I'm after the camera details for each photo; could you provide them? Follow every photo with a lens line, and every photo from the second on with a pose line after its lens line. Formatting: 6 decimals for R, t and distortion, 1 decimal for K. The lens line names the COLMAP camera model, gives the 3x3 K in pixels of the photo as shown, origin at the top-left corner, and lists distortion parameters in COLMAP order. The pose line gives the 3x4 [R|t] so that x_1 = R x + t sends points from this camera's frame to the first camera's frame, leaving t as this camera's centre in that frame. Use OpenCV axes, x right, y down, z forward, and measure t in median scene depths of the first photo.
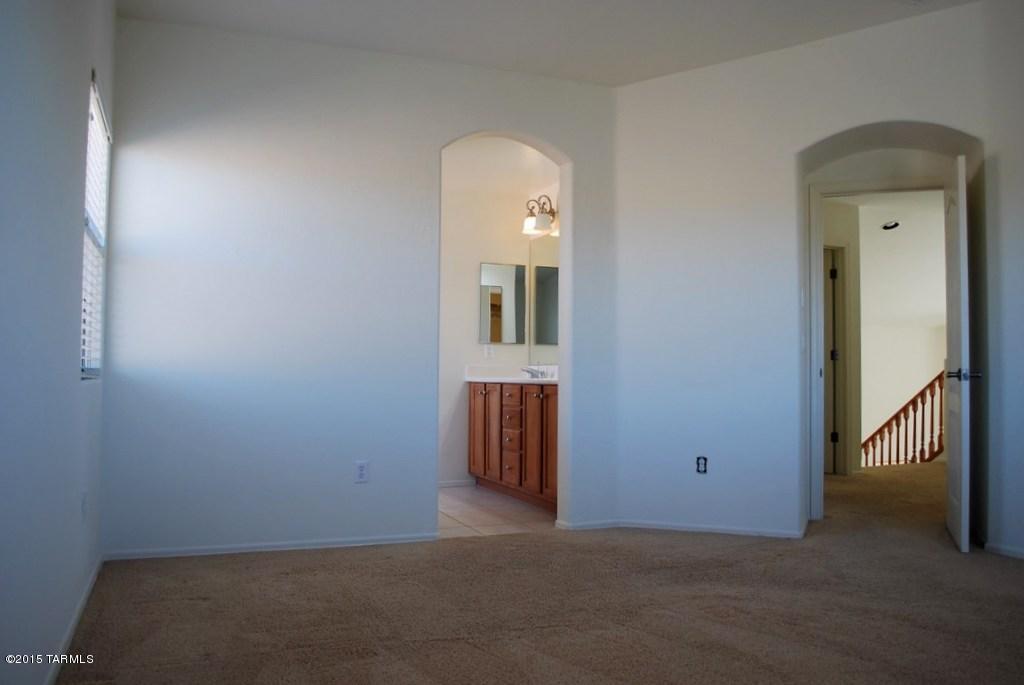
lens RADIAL K [[825.8, 0, 525.4], [0, 825.8, 343.1], [0, 0, 1]] dist [-0.078481, 0.010407]
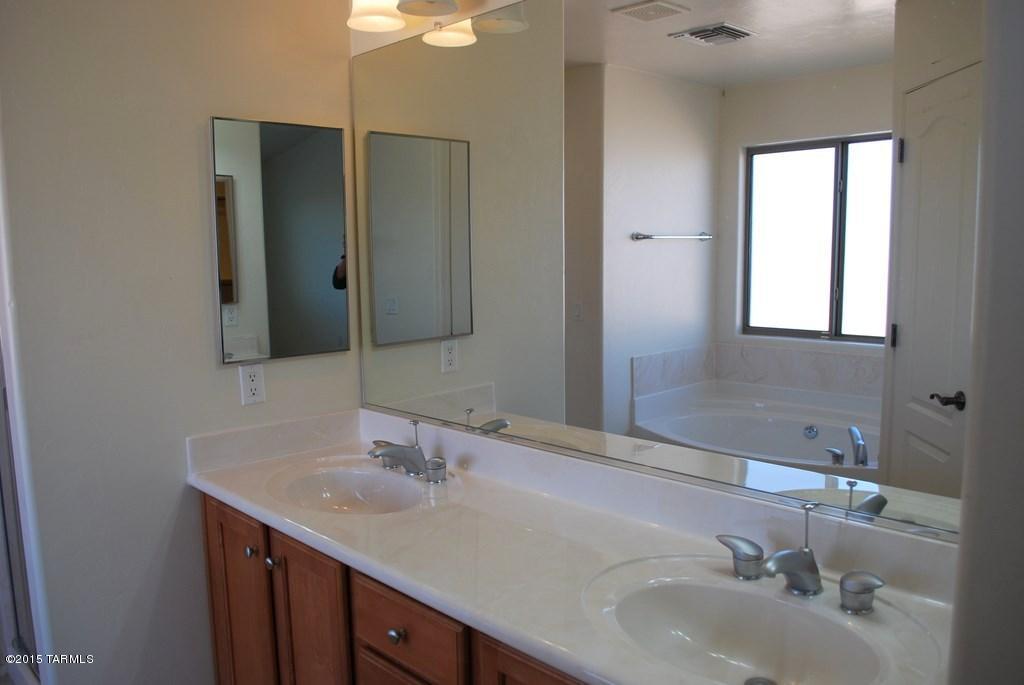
lens RADIAL K [[825.8, 0, 525.4], [0, 825.8, 343.1], [0, 0, 1]] dist [-0.078481, 0.010407]
pose [[0.940905, -0.062461, 0.332860, -0.048290], [0.004452, 0.985042, 0.172257, -0.064121], [-0.338641, -0.160596, 0.927109, 0.630794]]
